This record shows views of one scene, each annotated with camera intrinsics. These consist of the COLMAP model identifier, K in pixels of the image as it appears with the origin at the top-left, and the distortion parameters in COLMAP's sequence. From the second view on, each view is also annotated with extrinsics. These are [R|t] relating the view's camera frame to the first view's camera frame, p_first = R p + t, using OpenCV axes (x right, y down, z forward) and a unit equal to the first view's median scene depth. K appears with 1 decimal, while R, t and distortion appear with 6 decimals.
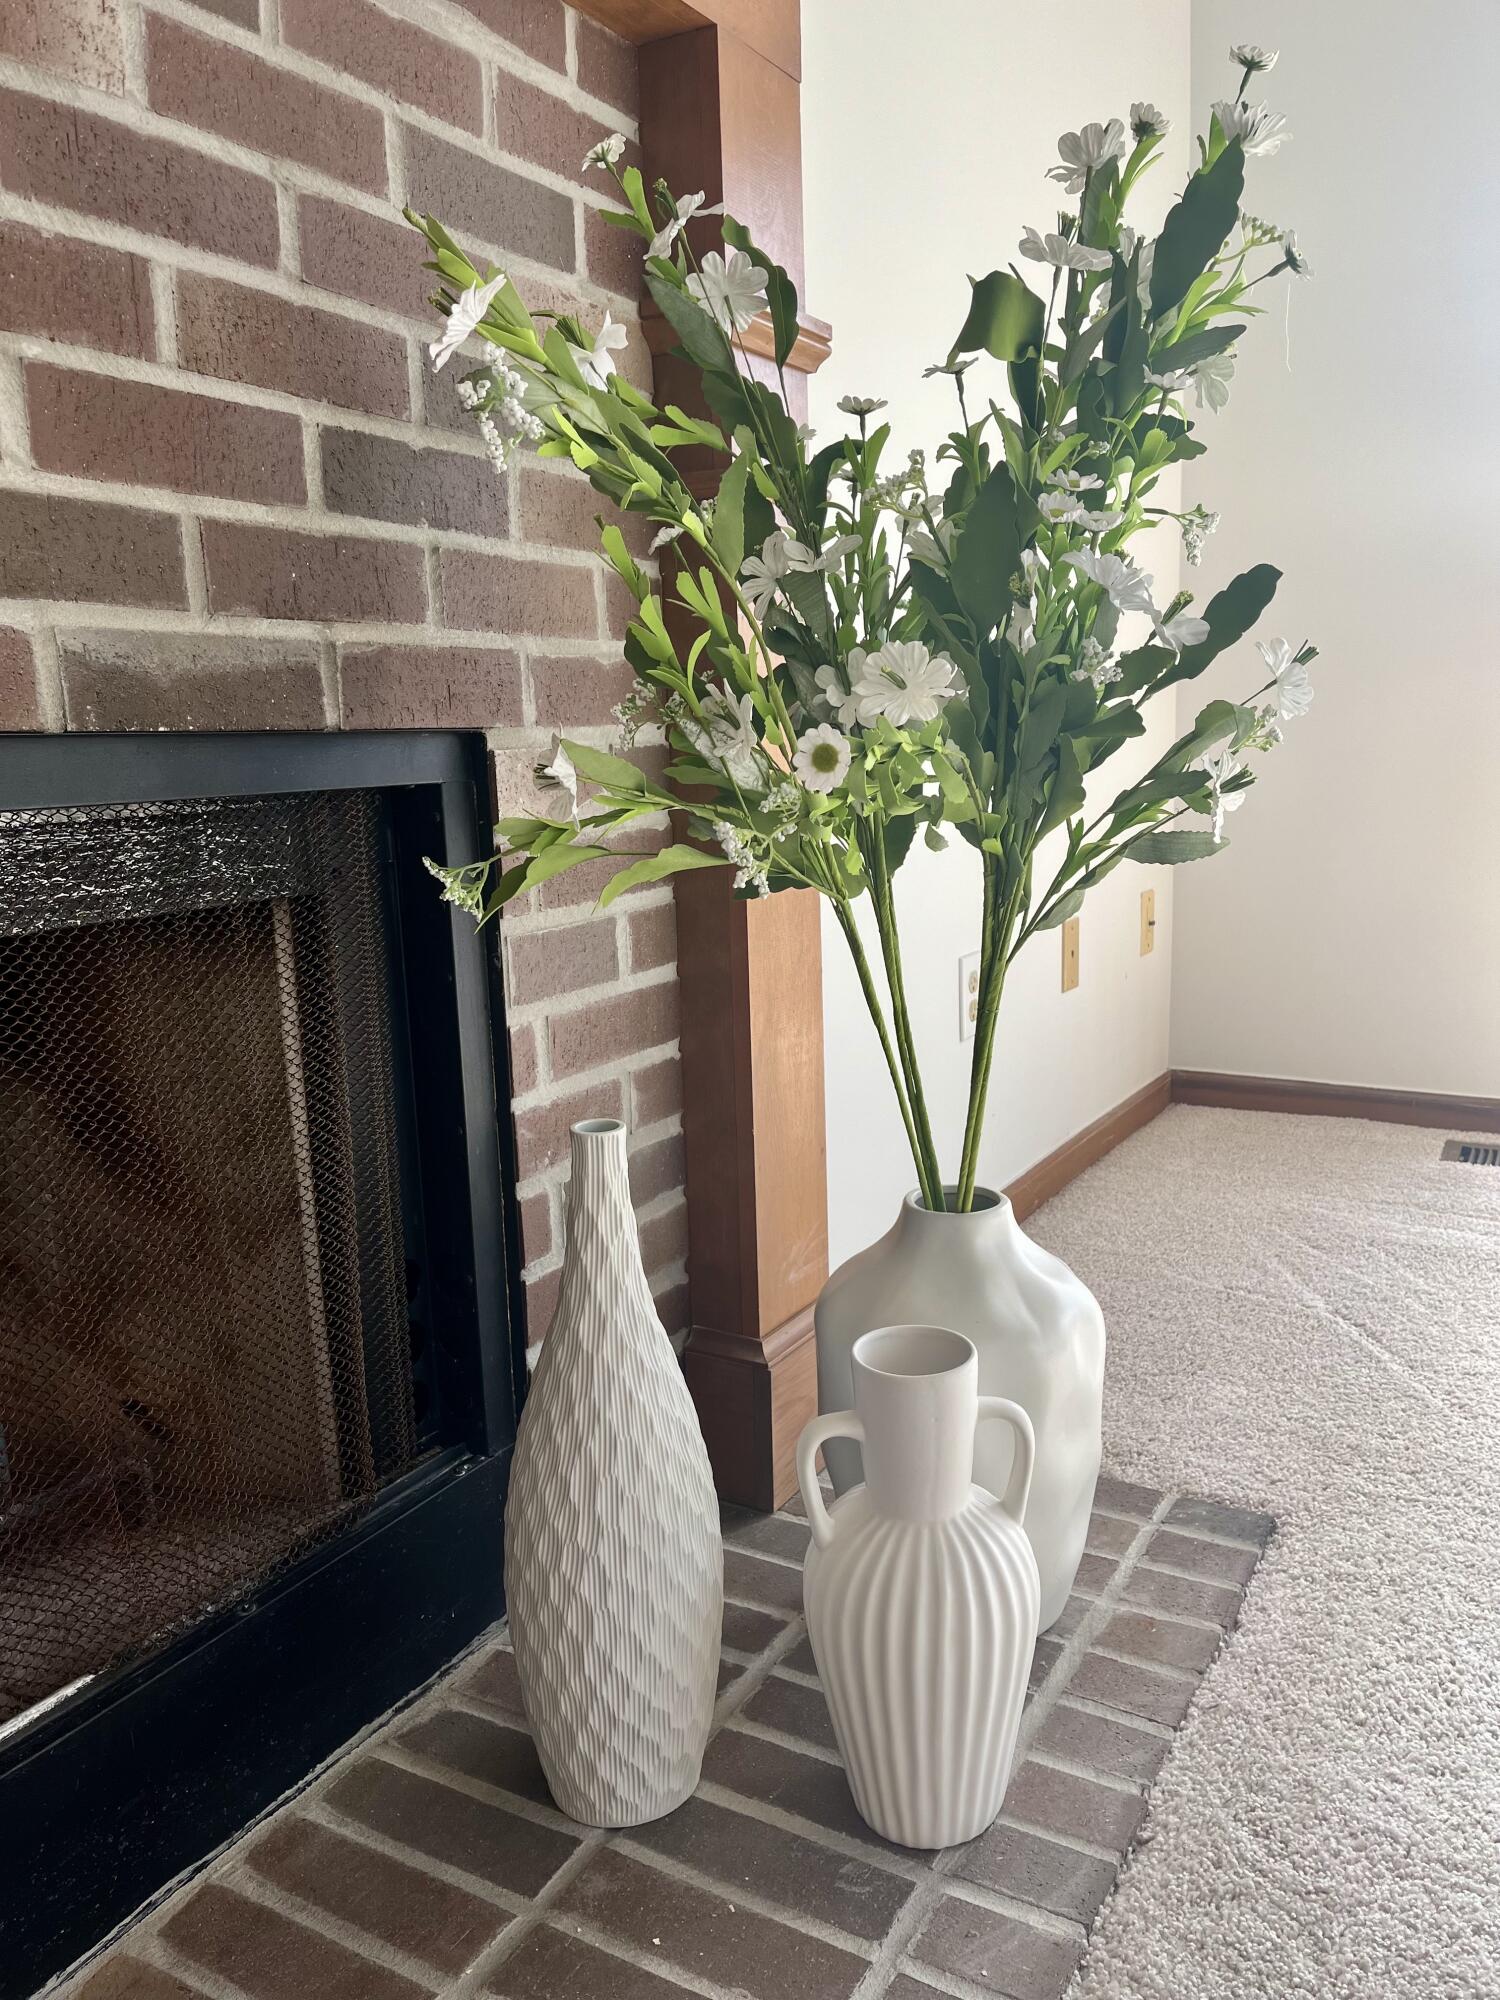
lens RADIAL K [[1515.3, 0, 745.8], [0, 1515.3, 1005.1], [0, 0, 1]] dist [0.041549, -0.039053]
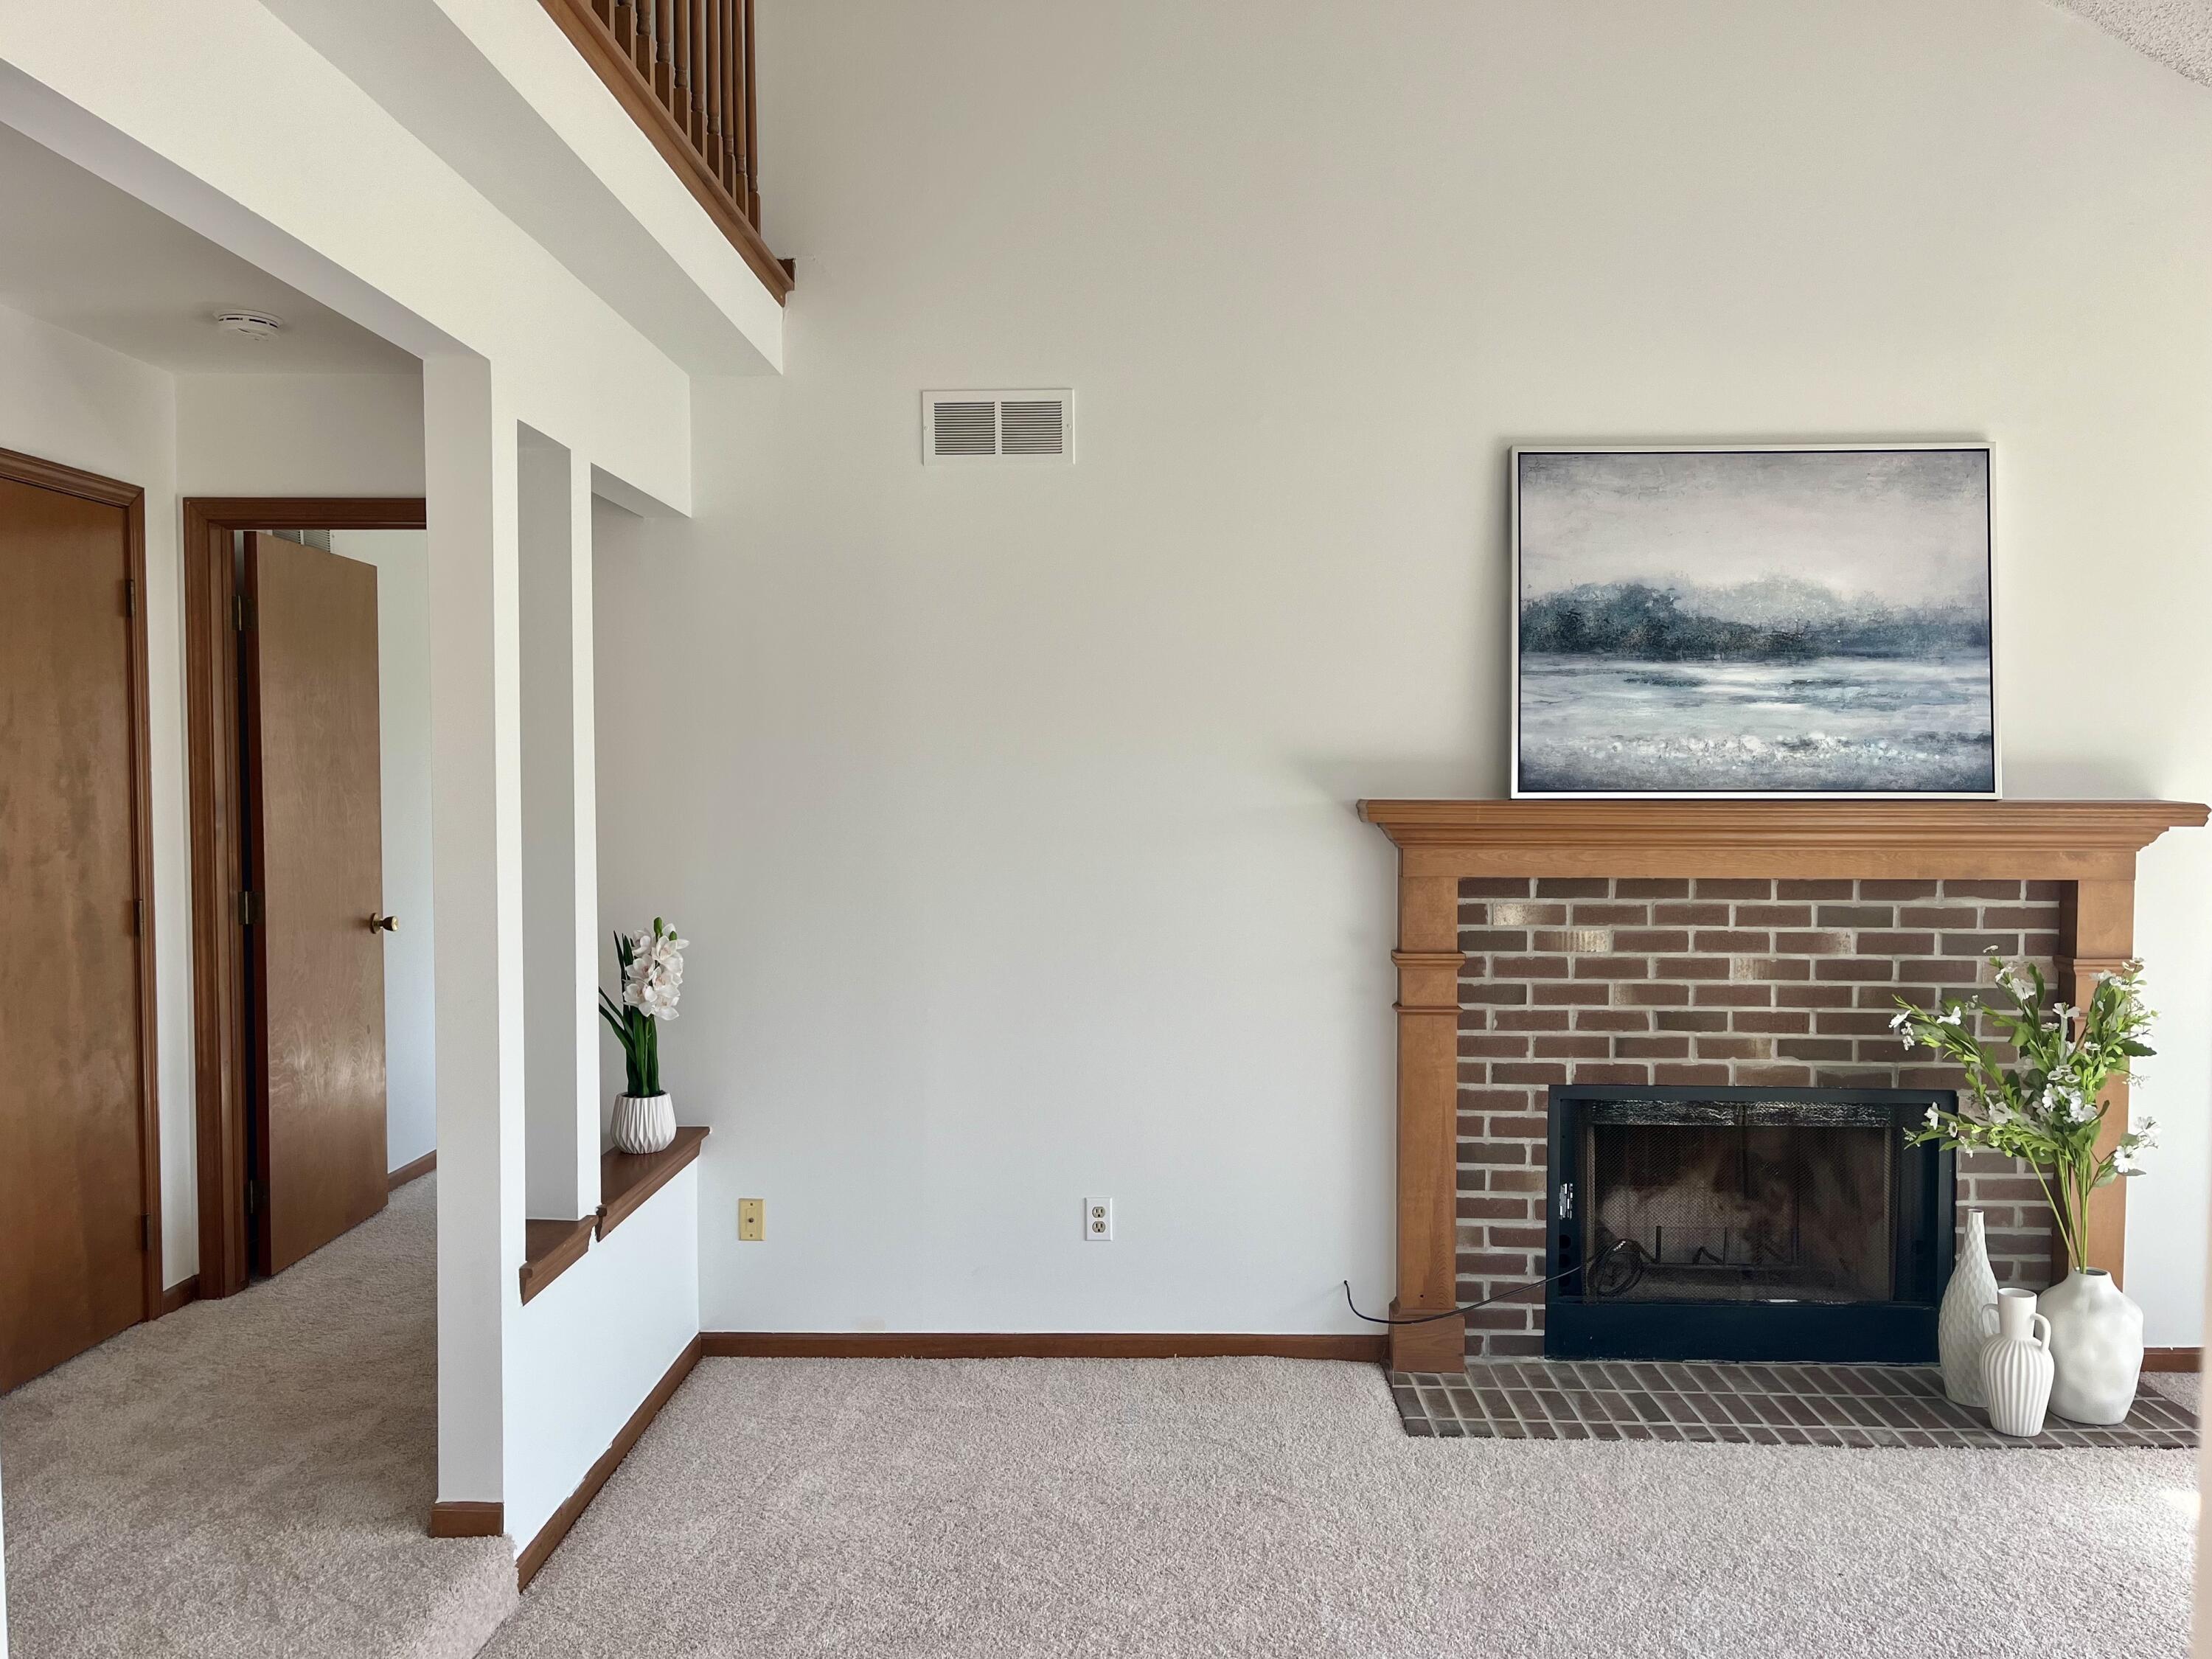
lens RADIAL K [[1675.9, 0, 1098.4], [0, 1675.9, 845.3], [0, 0, 1]] dist [0.041549, -0.039053]
pose [[0.479584, 0.066744, -0.874954, 2.302786], [-0.171936, 0.984923, -0.019109, -0.335091], [0.860486, 0.159601, 0.483829, -2.719094]]
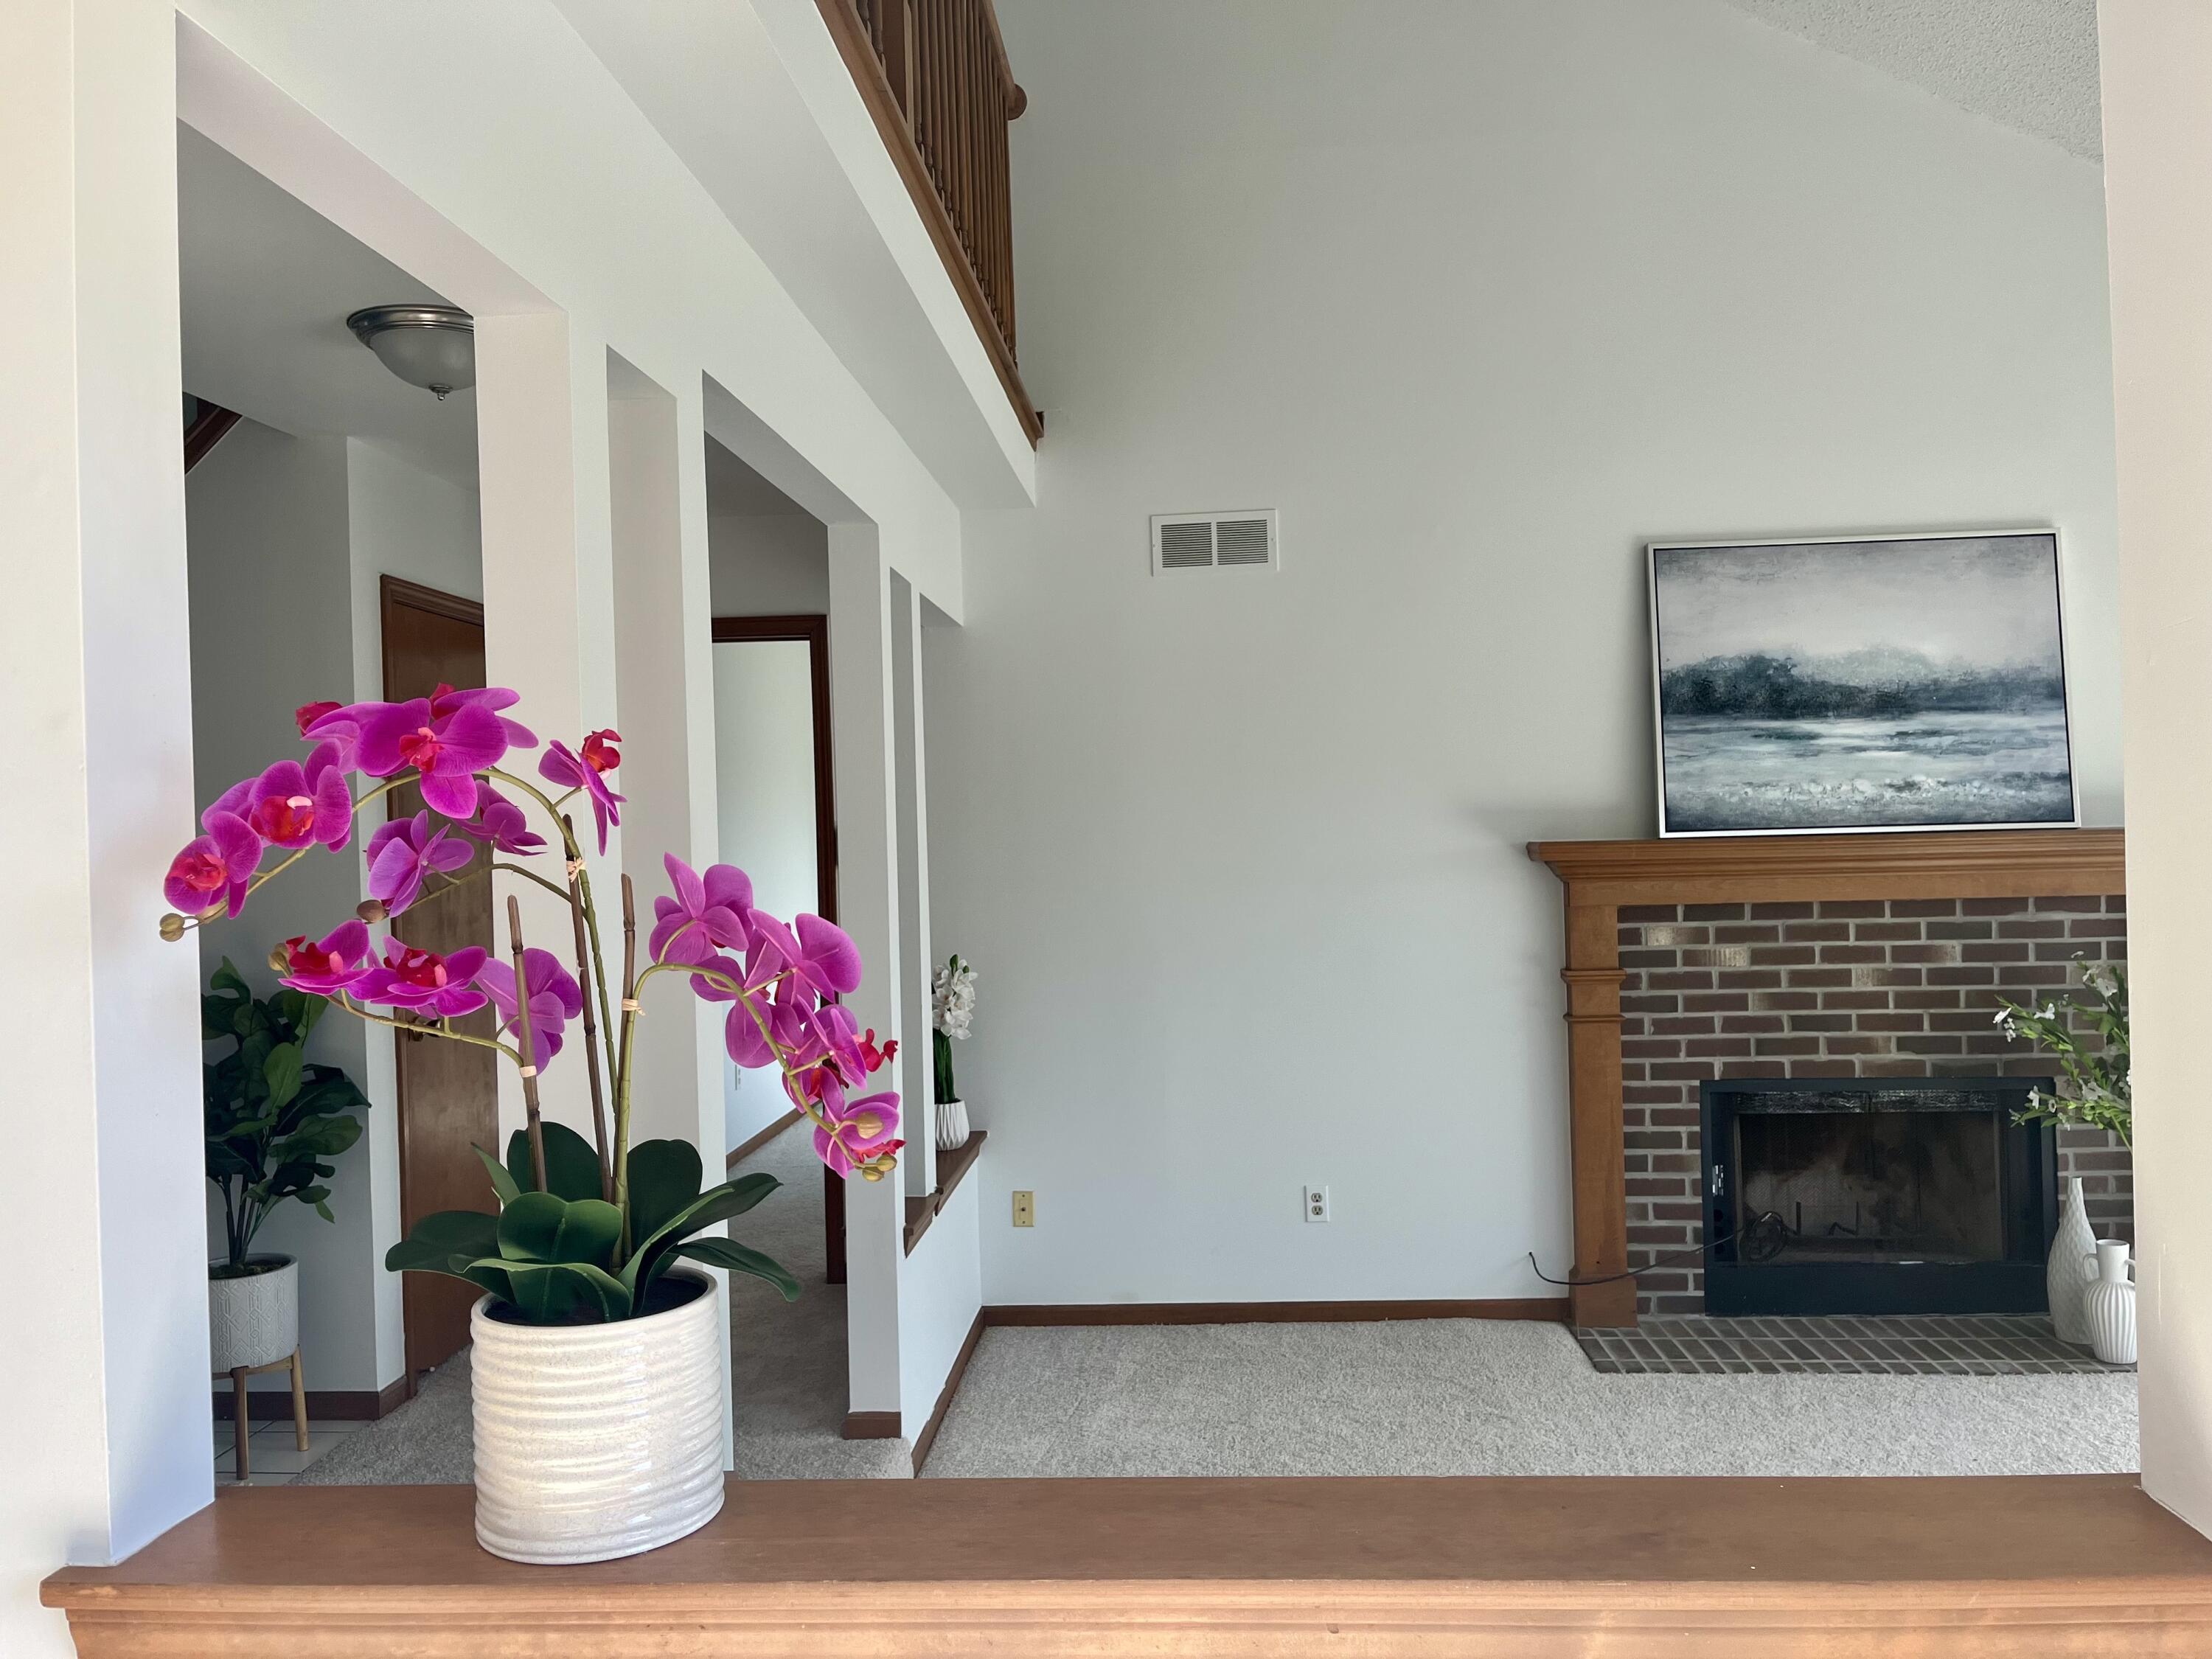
lens RADIAL K [[1675.9, 0, 1108.2], [0, 1675.9, 837.8], [0, 0, 1]] dist [0.041549, -0.039053]
pose [[0.449235, 0.021120, -0.893164, 2.808770], [-0.146494, 0.987931, -0.050321, -0.224549], [0.881321, 0.153449, 0.446907, -3.445070]]
